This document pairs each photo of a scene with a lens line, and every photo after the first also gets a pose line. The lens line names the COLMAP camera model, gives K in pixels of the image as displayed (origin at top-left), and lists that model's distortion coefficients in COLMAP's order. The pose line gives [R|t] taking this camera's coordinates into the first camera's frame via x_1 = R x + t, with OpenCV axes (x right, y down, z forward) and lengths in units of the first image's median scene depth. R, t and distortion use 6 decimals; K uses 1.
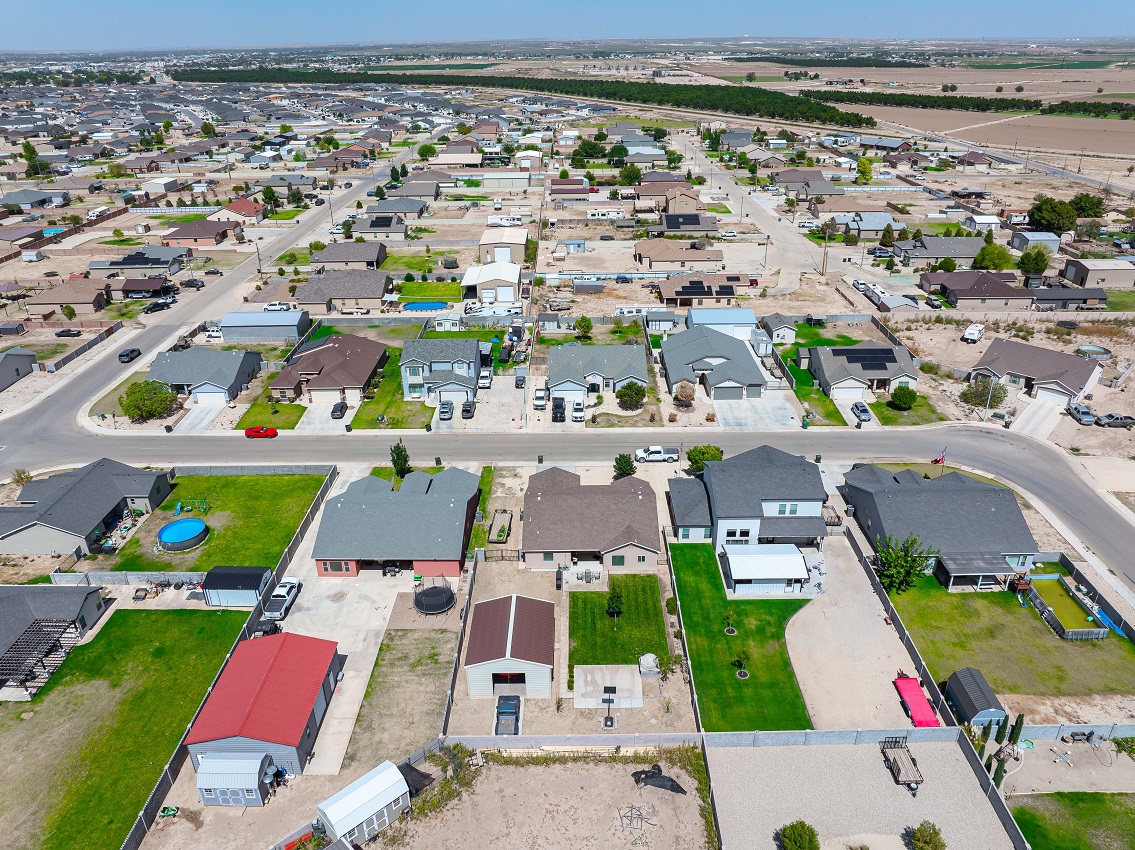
lens RADIAL K [[804.9, 0, 581.2], [0, 804.9, 403.3], [0, 0, 1]] dist [-0.042599, 0.006548]
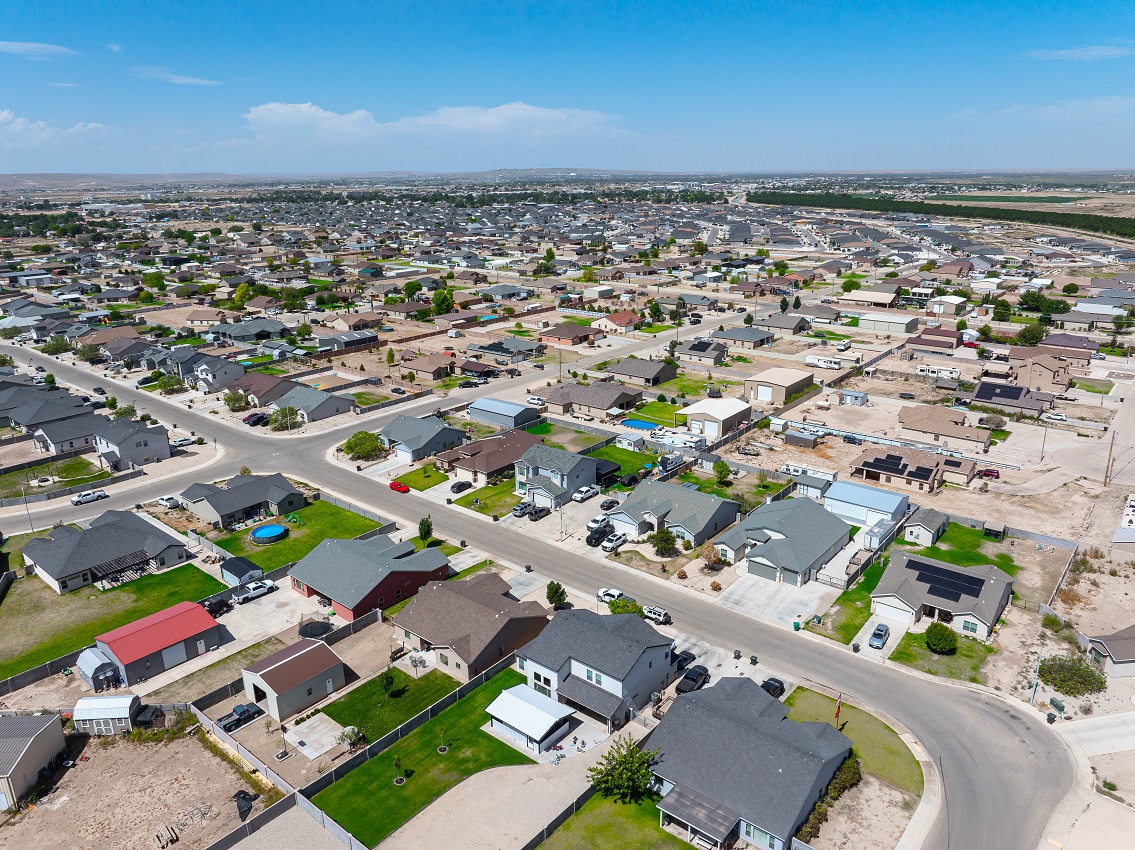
lens RADIAL K [[804.9, 0, 581.2], [0, 804.9, 403.3], [0, 0, 1]] dist [-0.042599, 0.006548]
pose [[0.772142, 0.176537, -0.610435, 0.467209], [-0.259941, 0.964333, -0.049918, -0.083058], [0.579851, 0.197221, 0.790492, 0.085009]]
